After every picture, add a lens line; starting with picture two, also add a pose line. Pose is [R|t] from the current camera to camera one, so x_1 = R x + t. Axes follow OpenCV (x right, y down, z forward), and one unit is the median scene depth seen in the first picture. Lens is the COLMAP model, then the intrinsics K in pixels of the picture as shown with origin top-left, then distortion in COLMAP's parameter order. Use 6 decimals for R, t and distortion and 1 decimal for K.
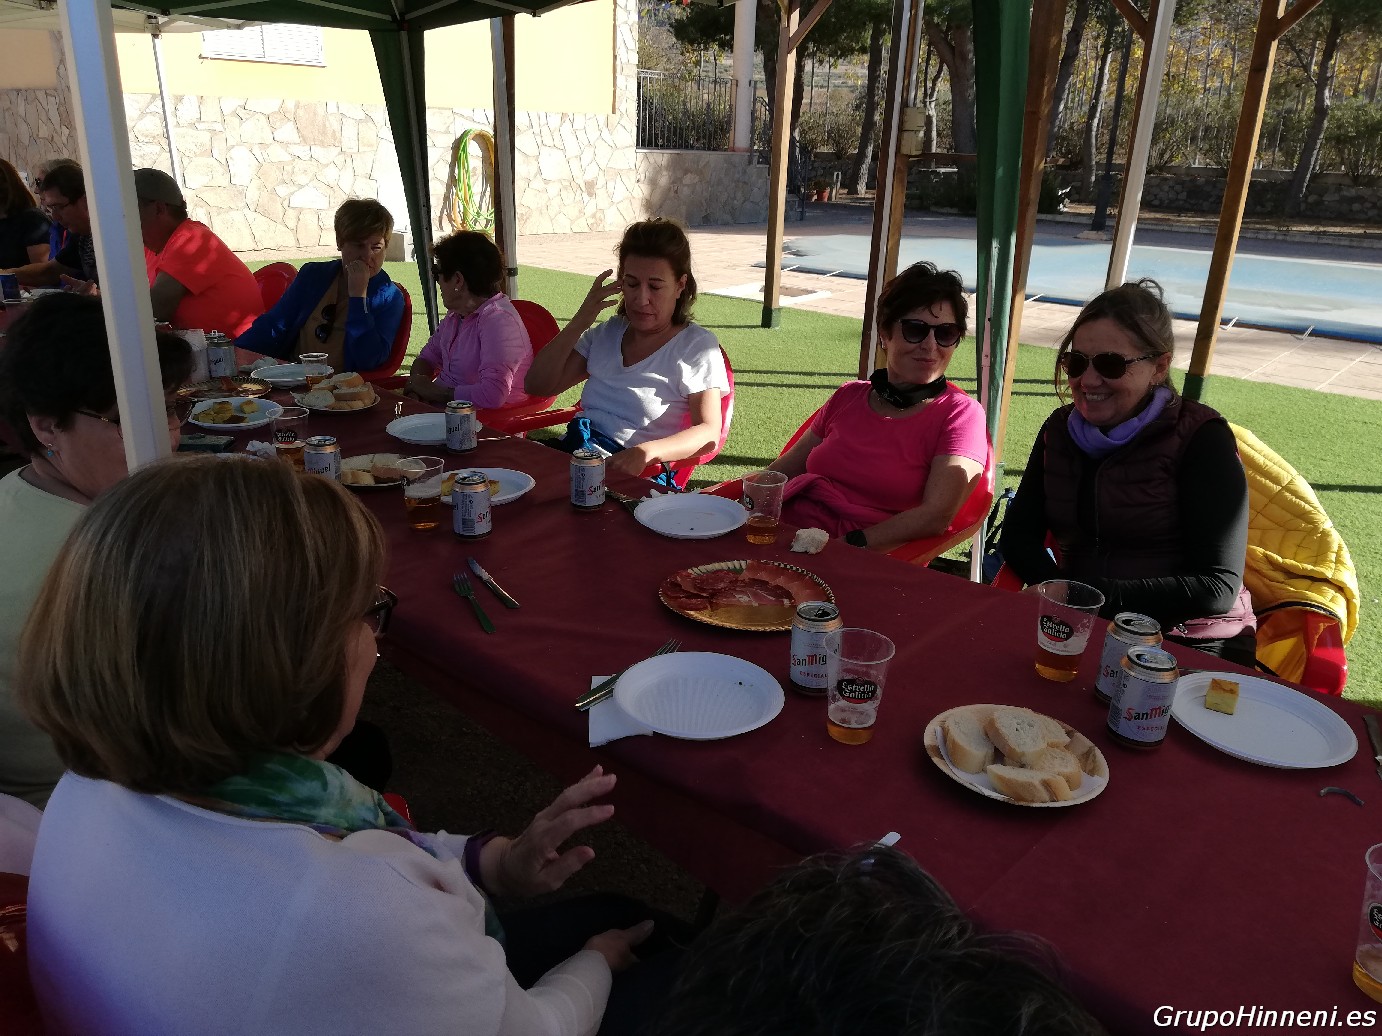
lens RADIAL K [[1039.2, 0, 687.9], [0, 1039.2, 519.1], [0, 0, 1]] dist [0.041982, -0.056695]
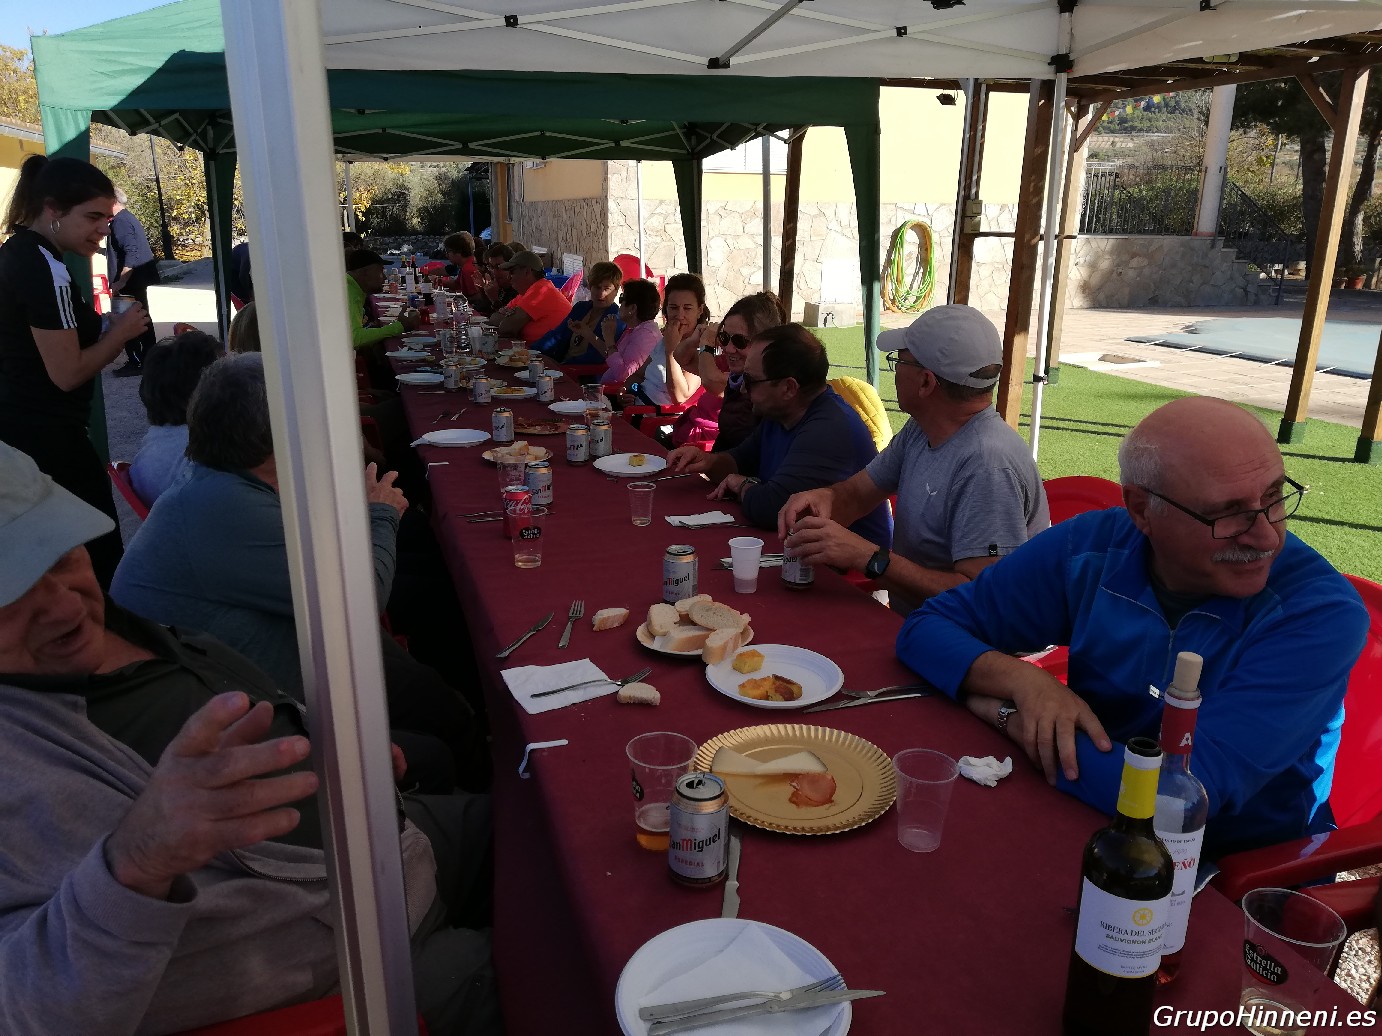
lens RADIAL K [[1039.2, 0, 692.9], [0, 1039.2, 520.6], [0, 0, 1]] dist [0.041982, -0.056695]
pose [[0.869372, 0.120082, -0.479347, 0.167006], [-0.157114, 0.986859, -0.037731, 0.037872], [0.468517, 0.108115, 0.876814, -0.094145]]
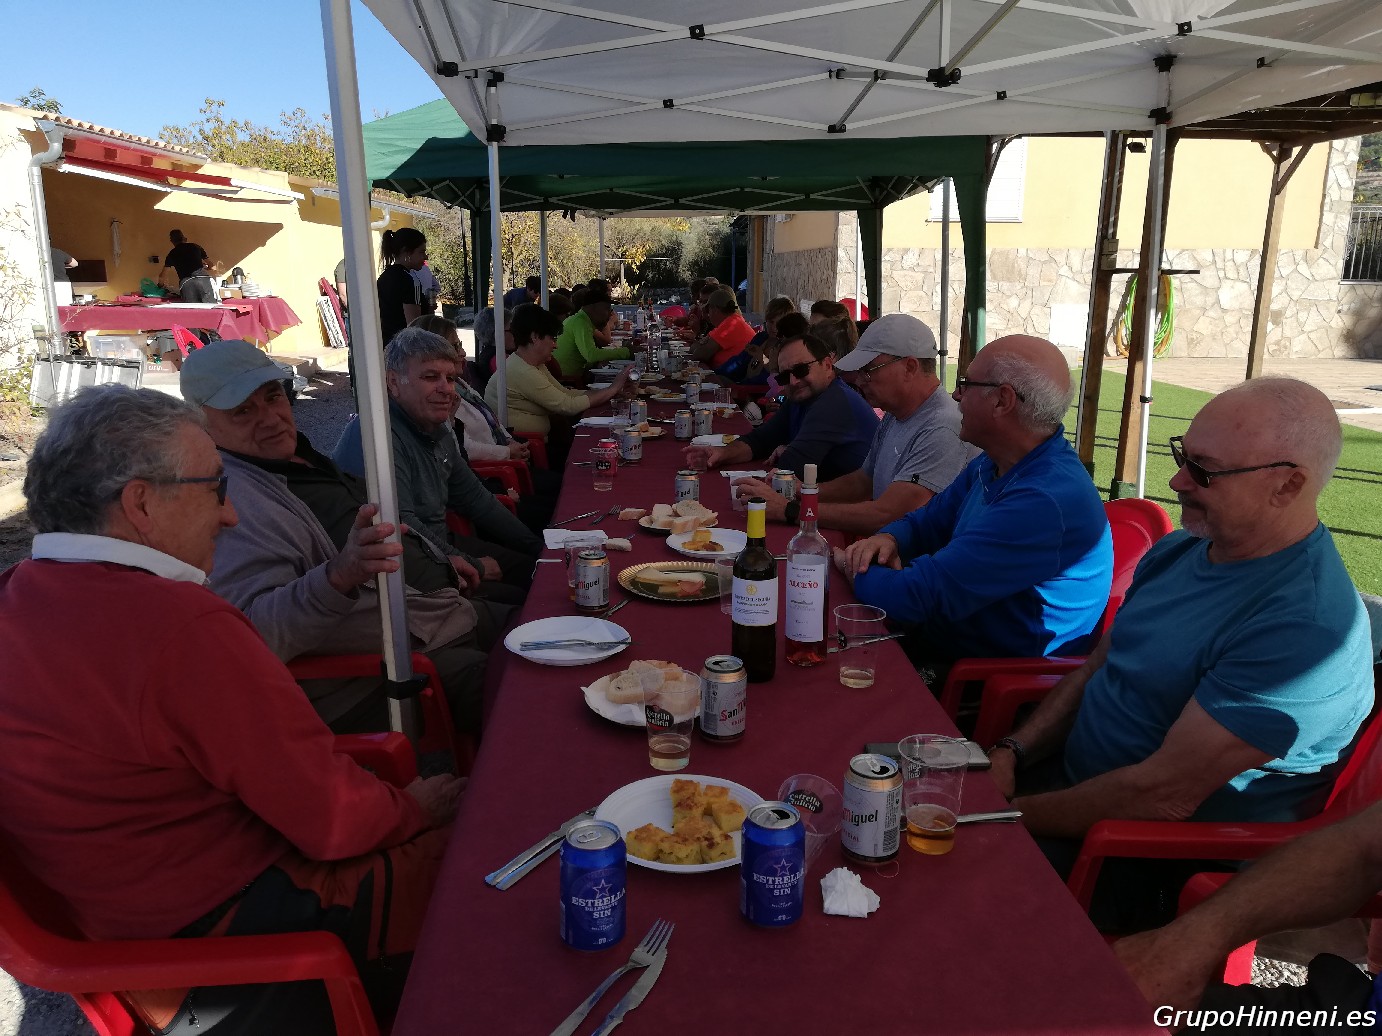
lens RADIAL K [[1039.2, 0, 690.7], [0, 1039.2, 526.8], [0, 0, 1]] dist [0.041982, -0.056695]
pose [[0.717353, 0.144950, -0.681465, 0.239134], [-0.226328, 0.973552, -0.031169, 0.053348], [0.658924, 0.176593, 0.731187, -0.116868]]
